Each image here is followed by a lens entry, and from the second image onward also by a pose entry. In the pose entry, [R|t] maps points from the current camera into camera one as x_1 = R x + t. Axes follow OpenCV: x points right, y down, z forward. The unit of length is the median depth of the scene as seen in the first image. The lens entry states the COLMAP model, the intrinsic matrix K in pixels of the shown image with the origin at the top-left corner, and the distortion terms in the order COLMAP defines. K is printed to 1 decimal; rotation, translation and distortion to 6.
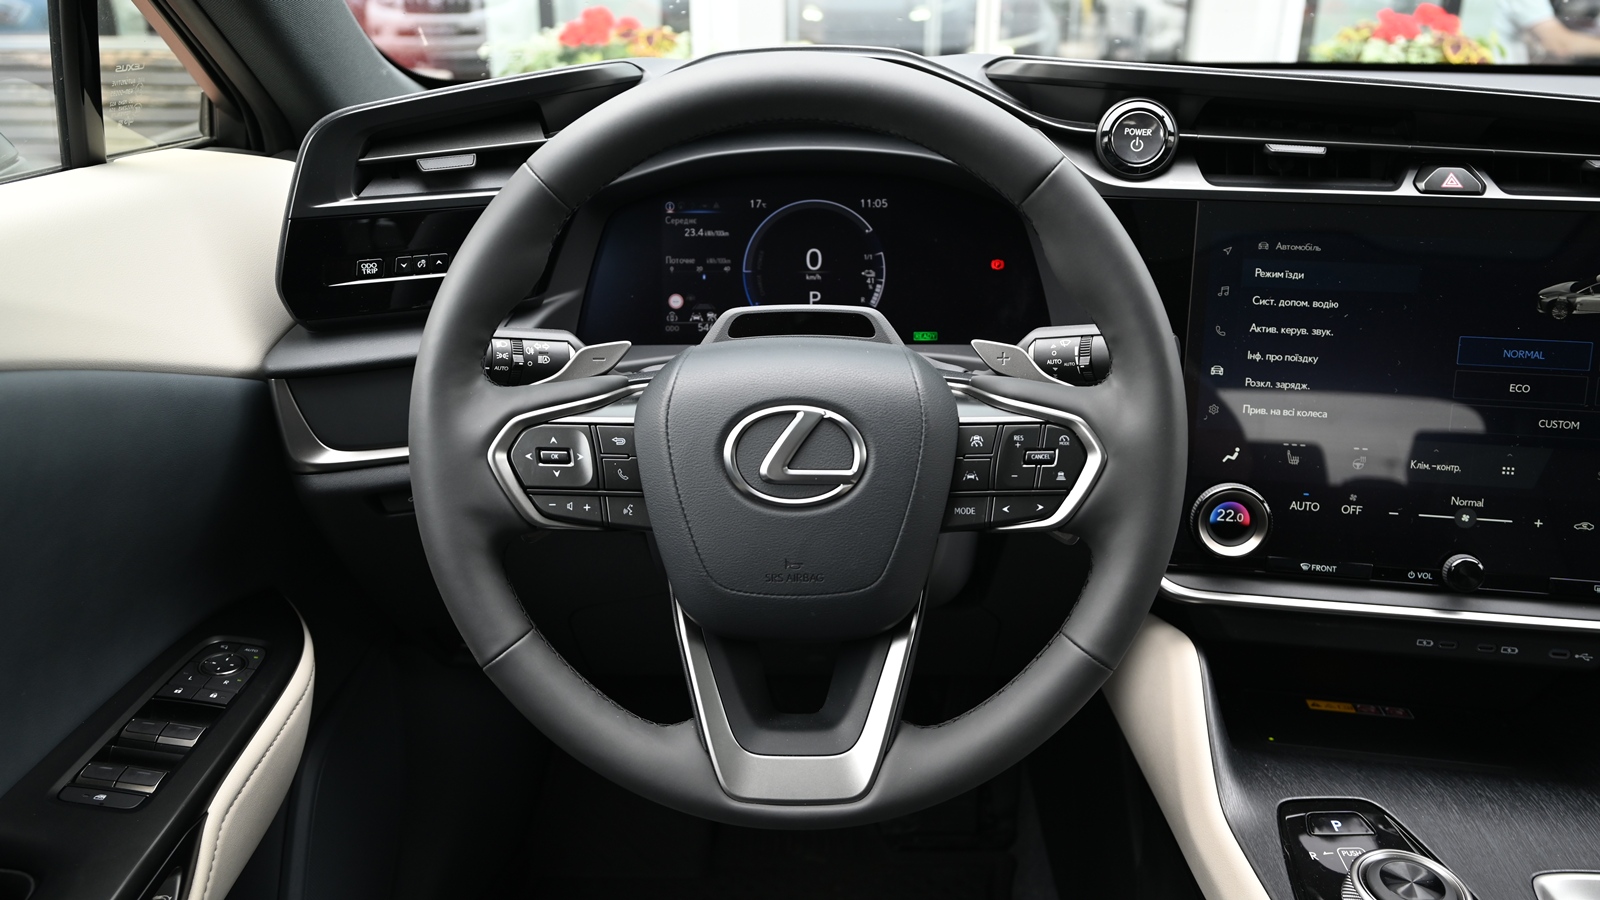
lens RADIAL K [[1215.6, 0, 790.8], [0, 1215.6, 450.1], [0, 0, 1]] dist [0.004781, 0.000006]
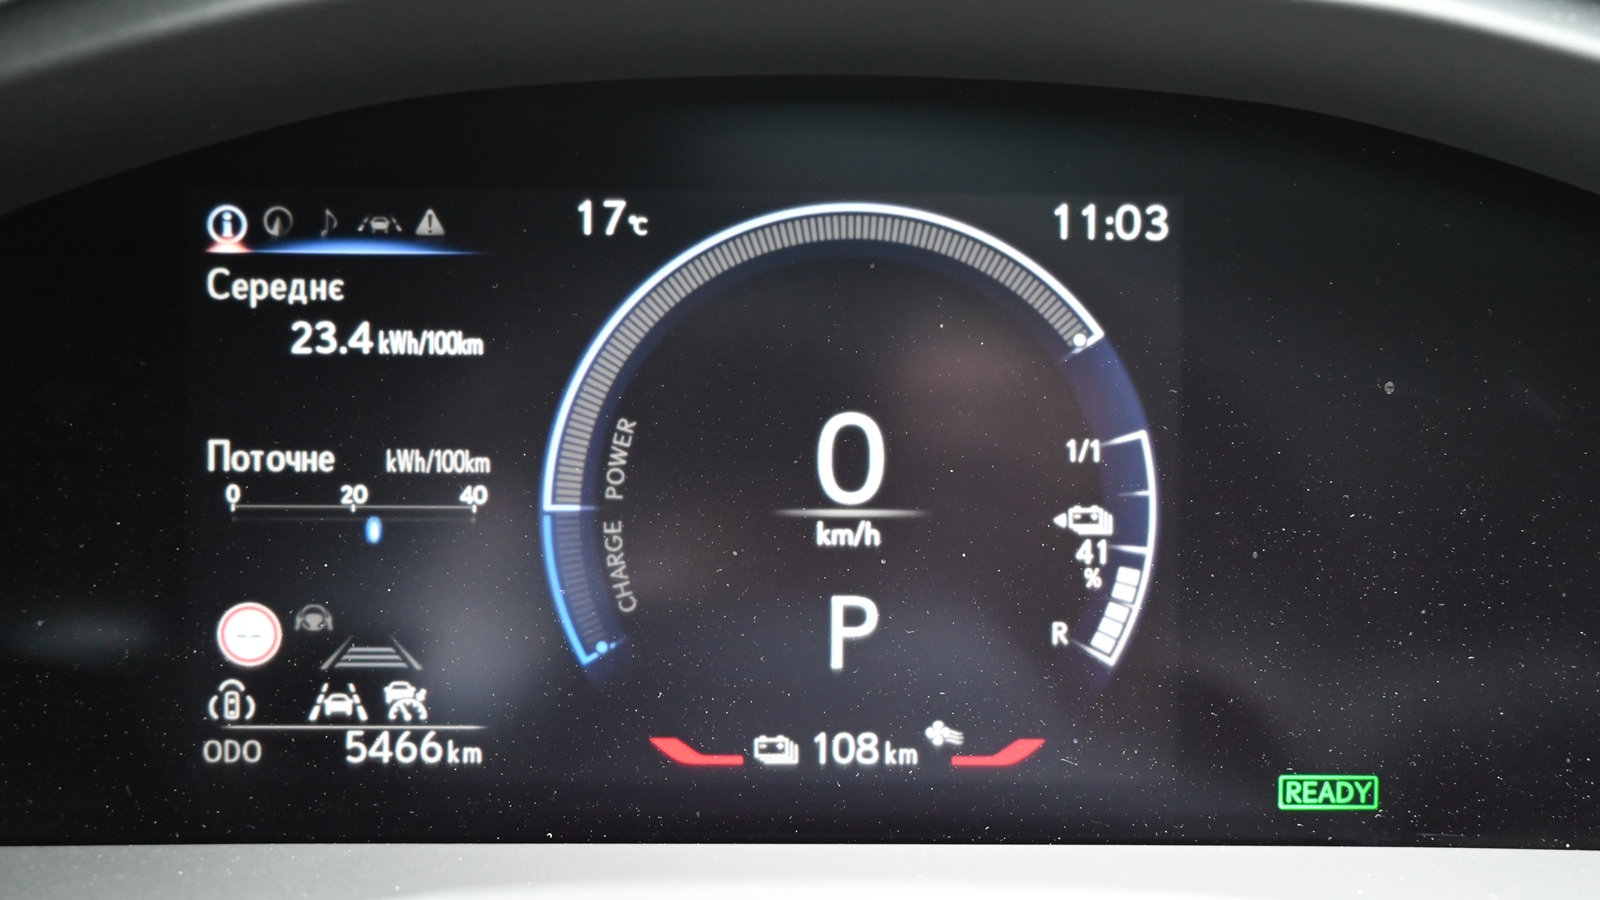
lens RADIAL K [[1744.8, 0, 802.8], [0, 1744.8, 452.0], [0, 0, 1]] dist [0.015444, 0.000000]
pose [[0.999849, 0.010732, 0.013676, 0.005842], [-0.010258, 0.999358, -0.034319, -0.161422], [-0.014035, 0.034174, 0.999317, 0.734345]]
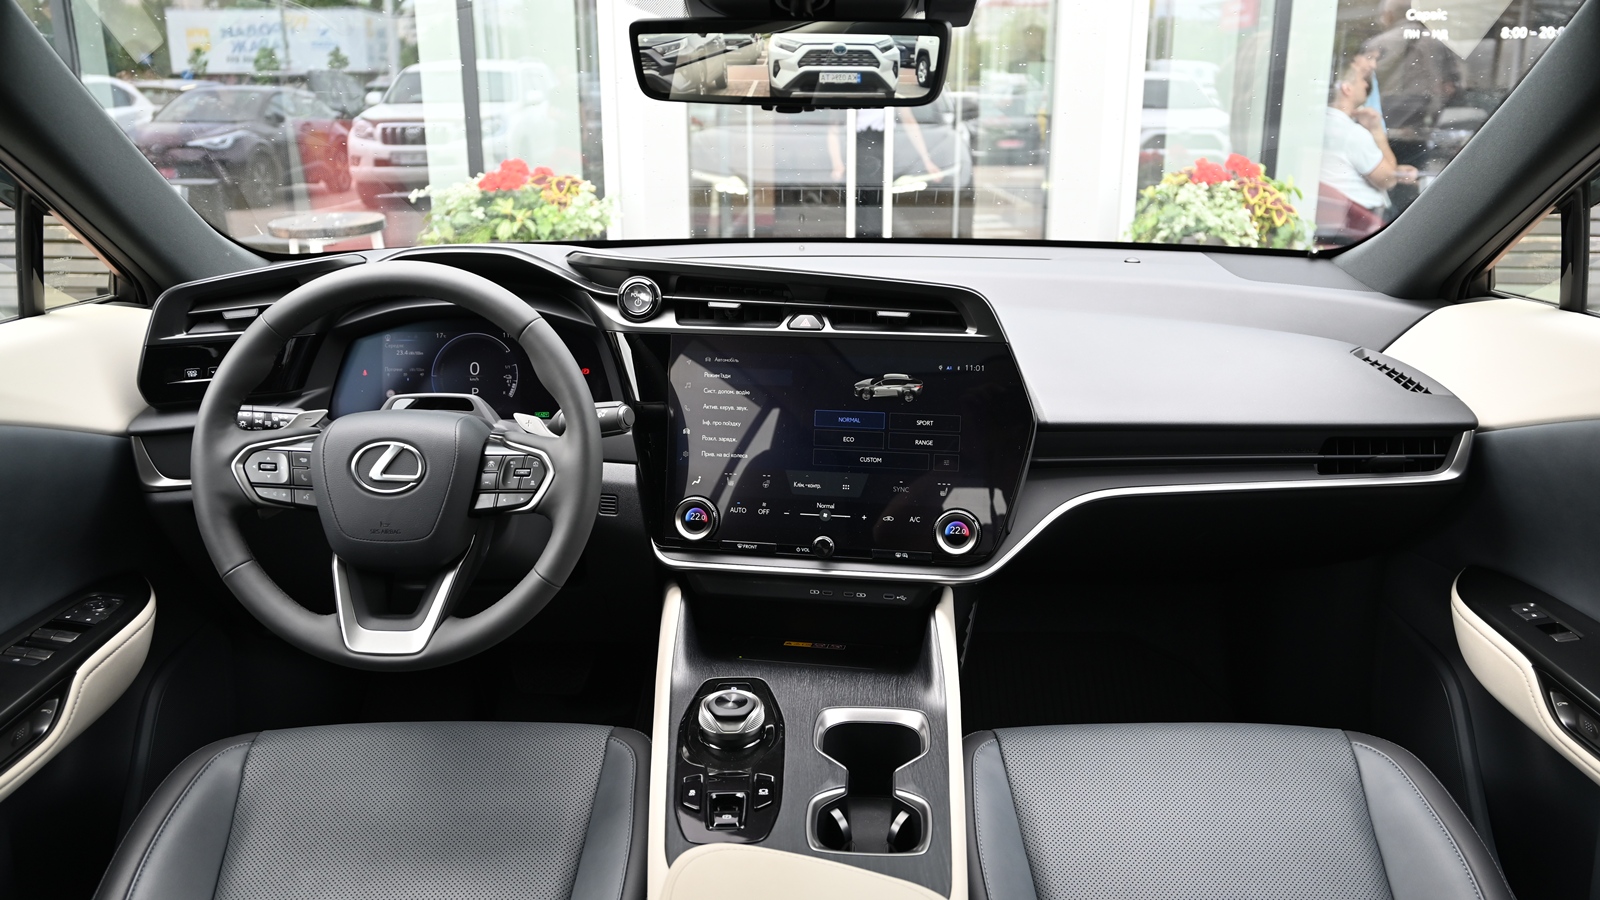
lens RADIAL K [[1265.7, 0, 805.0], [0, 1265.7, 446.5], [0, 0, 1]] dist [0.001620, 0.006311]
pose [[0.999975, -0.003936, 0.005833, 0.503244], [0.004504, 0.994905, -0.100711, 0.136169], [-0.005407, 0.100735, 0.994899, -0.772608]]
